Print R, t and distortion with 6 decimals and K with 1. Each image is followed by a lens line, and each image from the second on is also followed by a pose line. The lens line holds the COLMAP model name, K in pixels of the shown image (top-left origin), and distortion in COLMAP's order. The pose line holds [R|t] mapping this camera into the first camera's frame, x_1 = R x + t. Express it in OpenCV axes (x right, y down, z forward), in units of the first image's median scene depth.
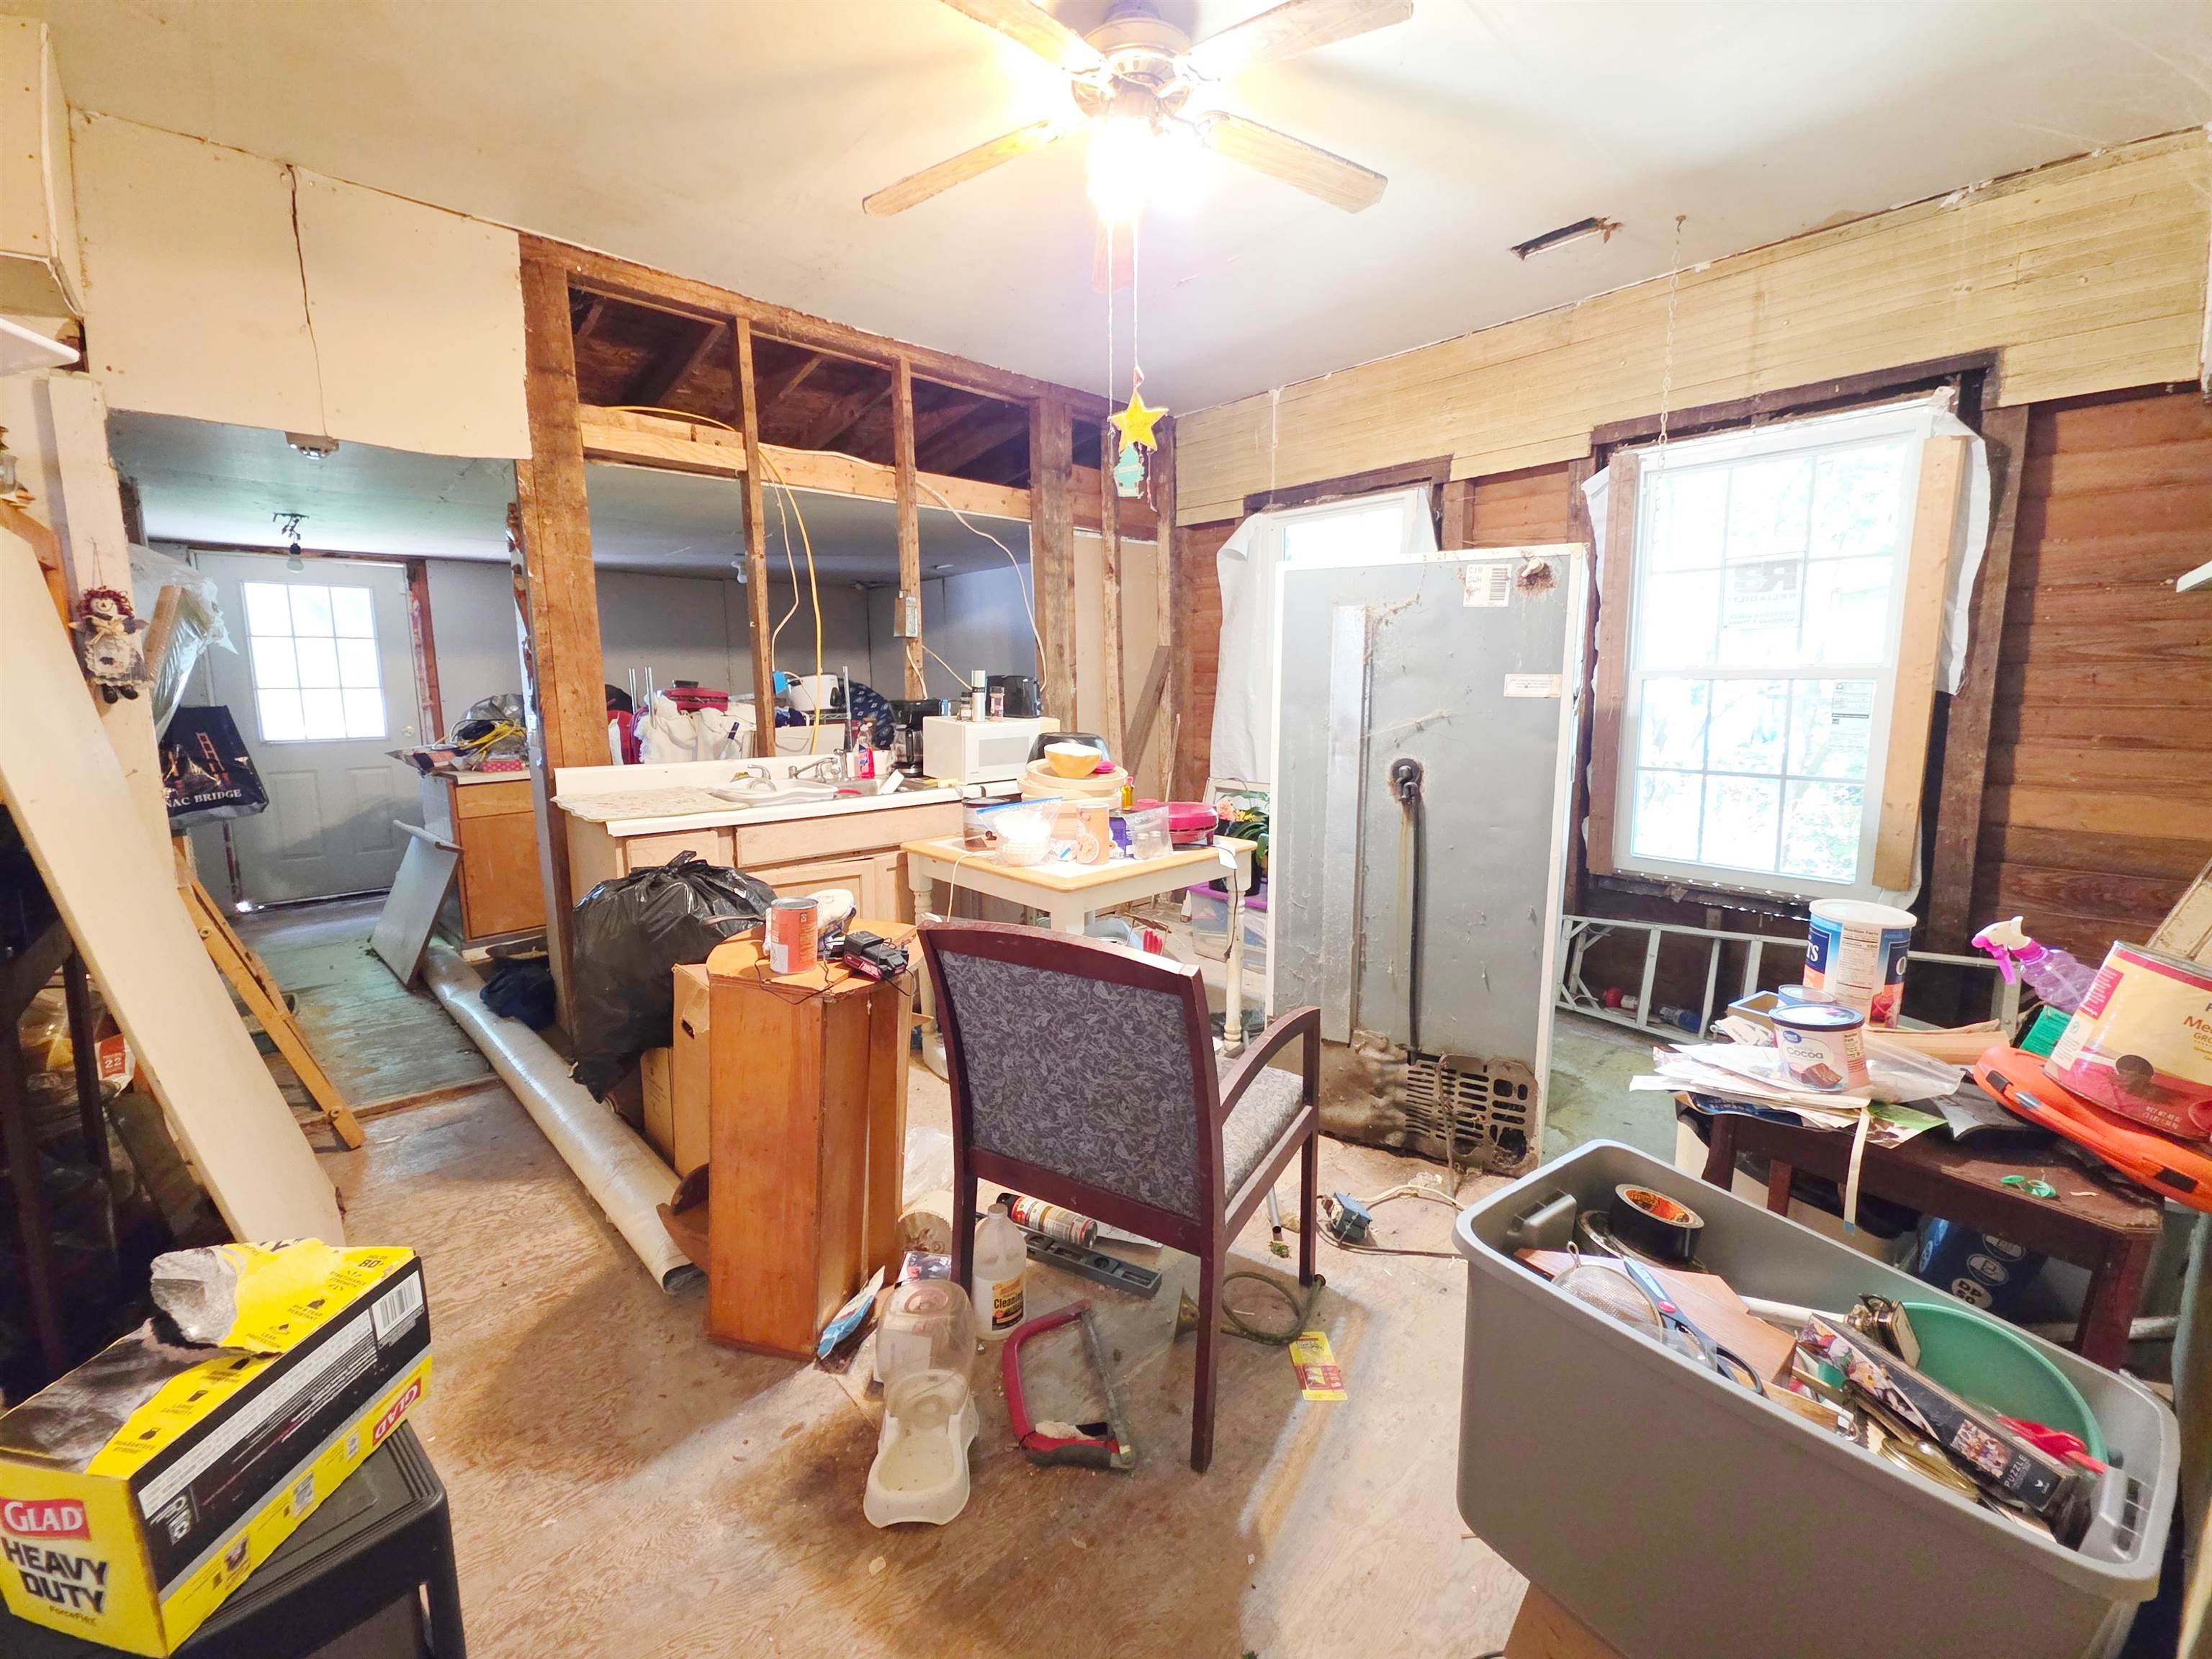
lens RADIAL K [[887.4, 0, 1107.0], [0, 887.4, 795.0], [0, 0, 1]] dist [0.010117, -0.007361]
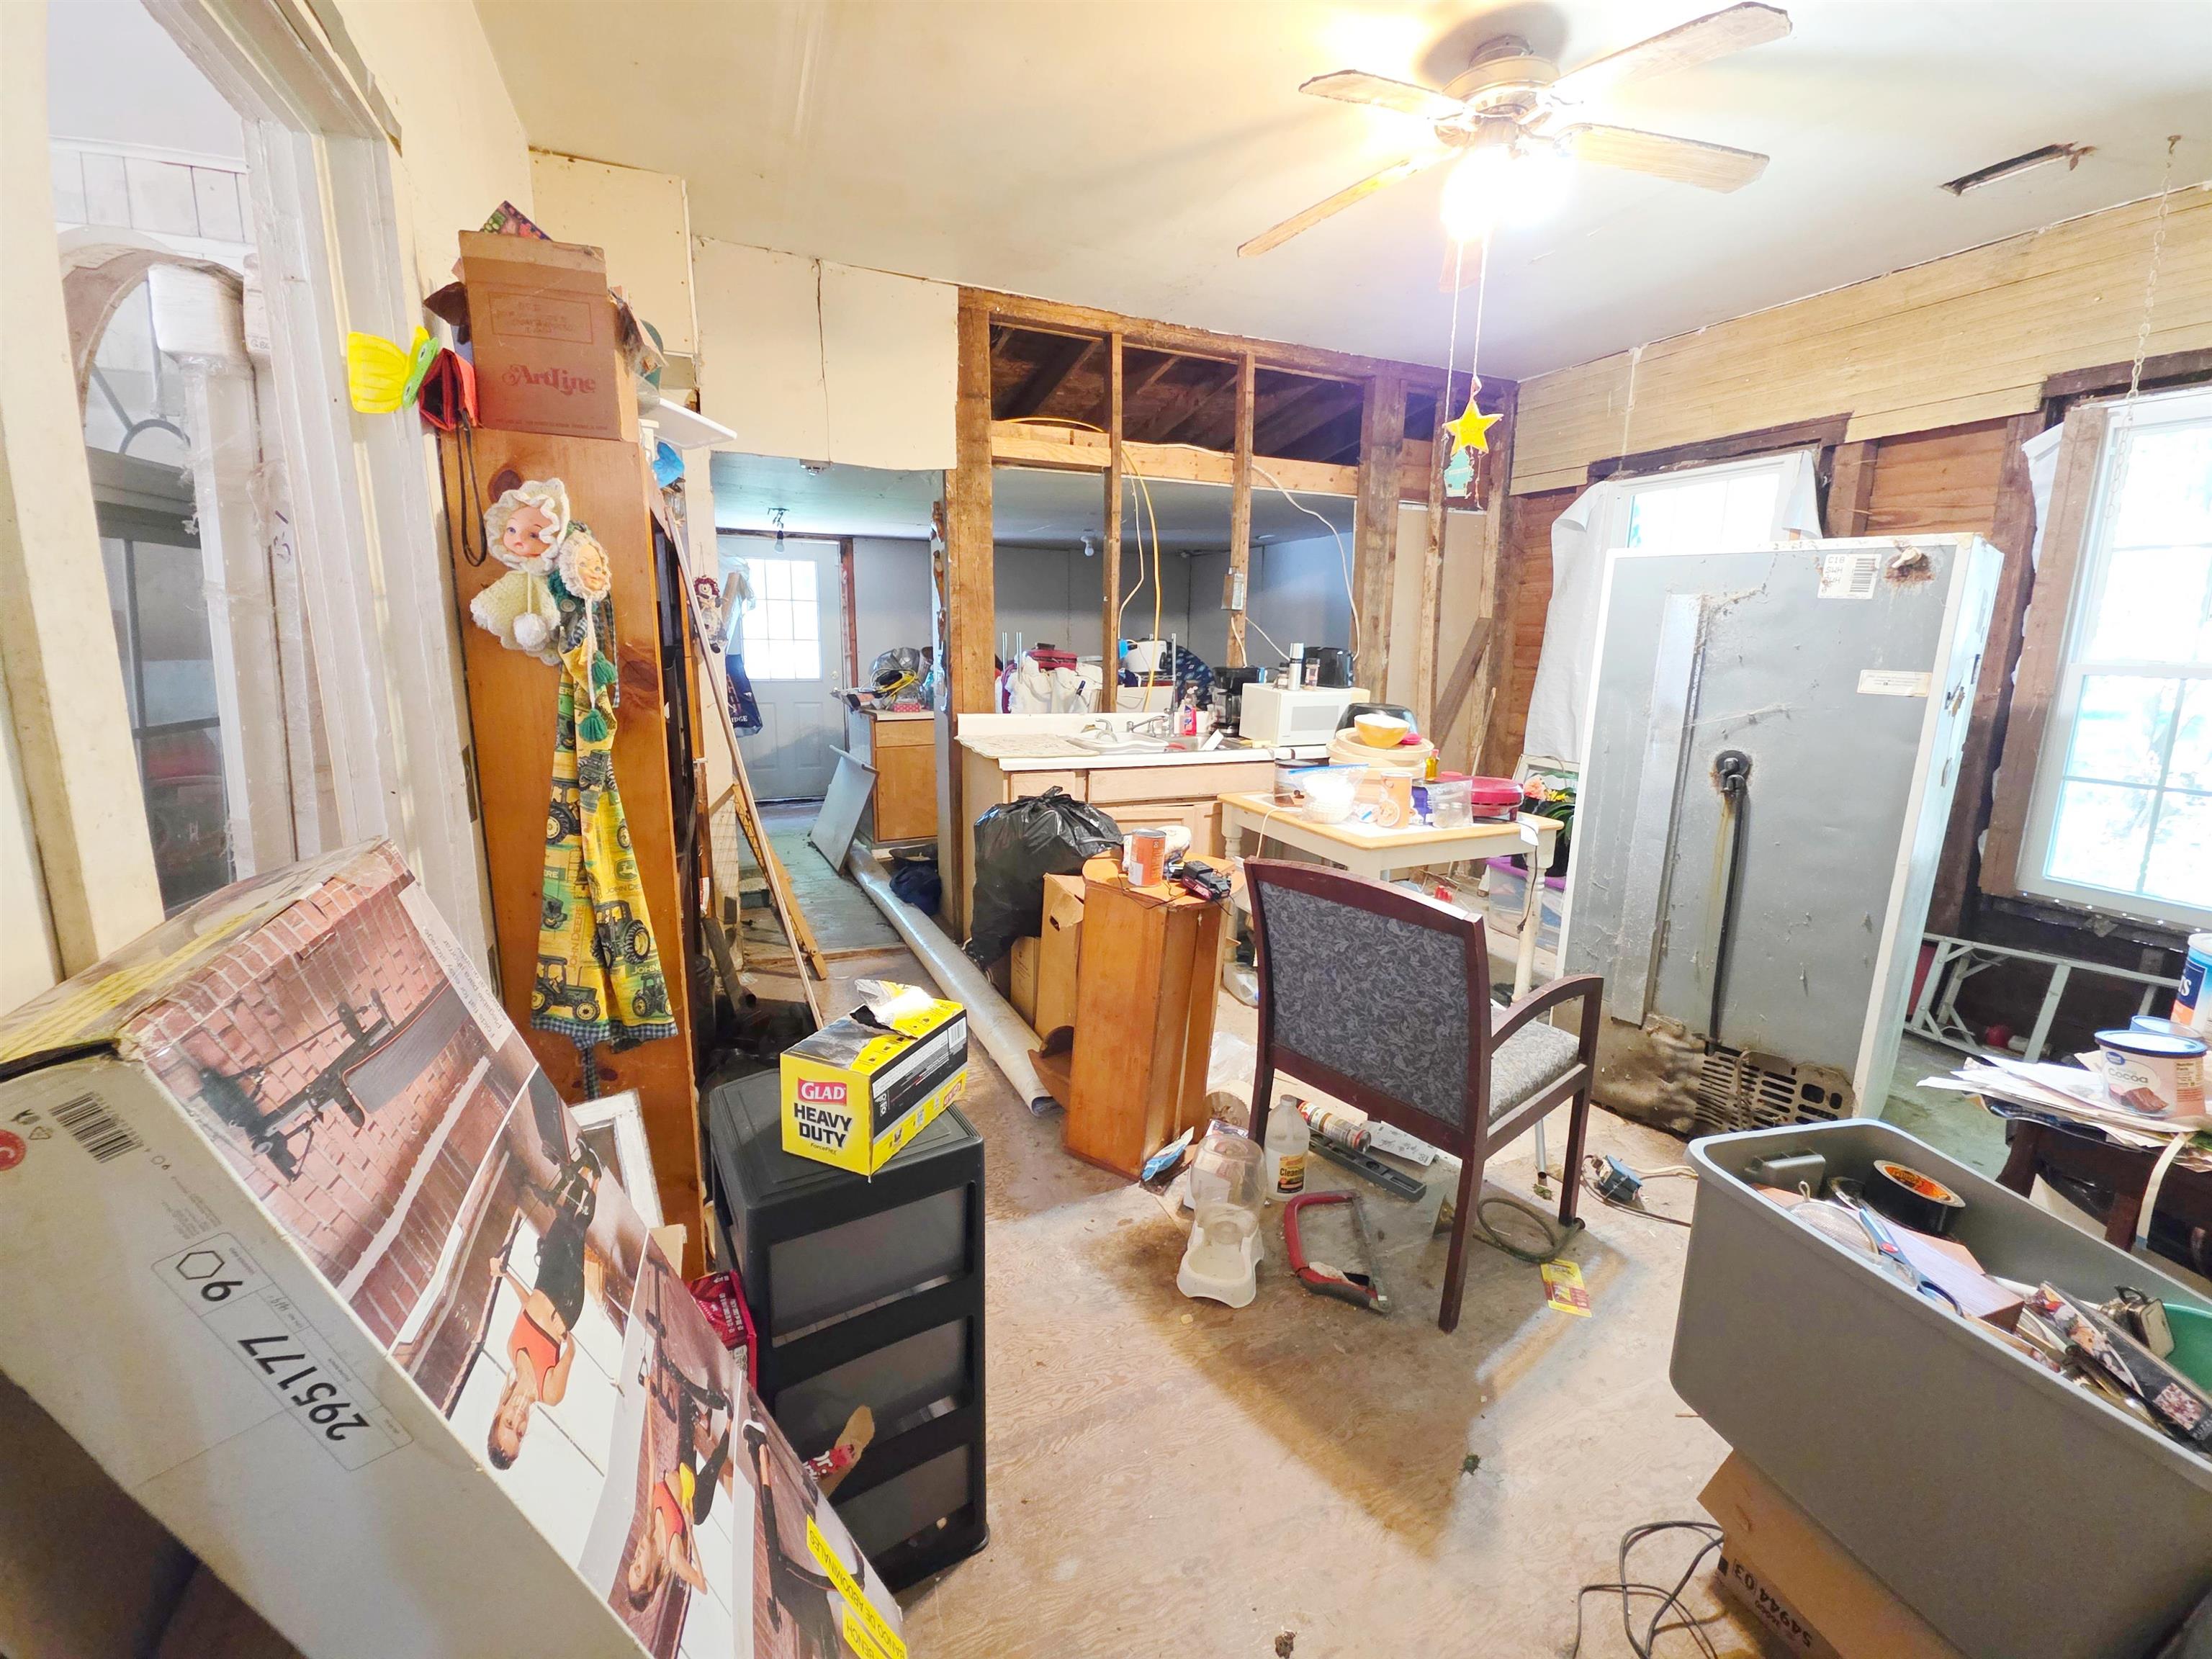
lens RADIAL K [[887.4, 0, 1107.0], [0, 887.4, 795.0], [0, 0, 1]] dist [0.010117, -0.007361]
pose [[0.944311, 0.082030, -0.318664, -0.002663], [-0.066818, 0.996055, 0.058396, -0.002756], [0.322197, -0.033851, 0.946067, -0.159669]]
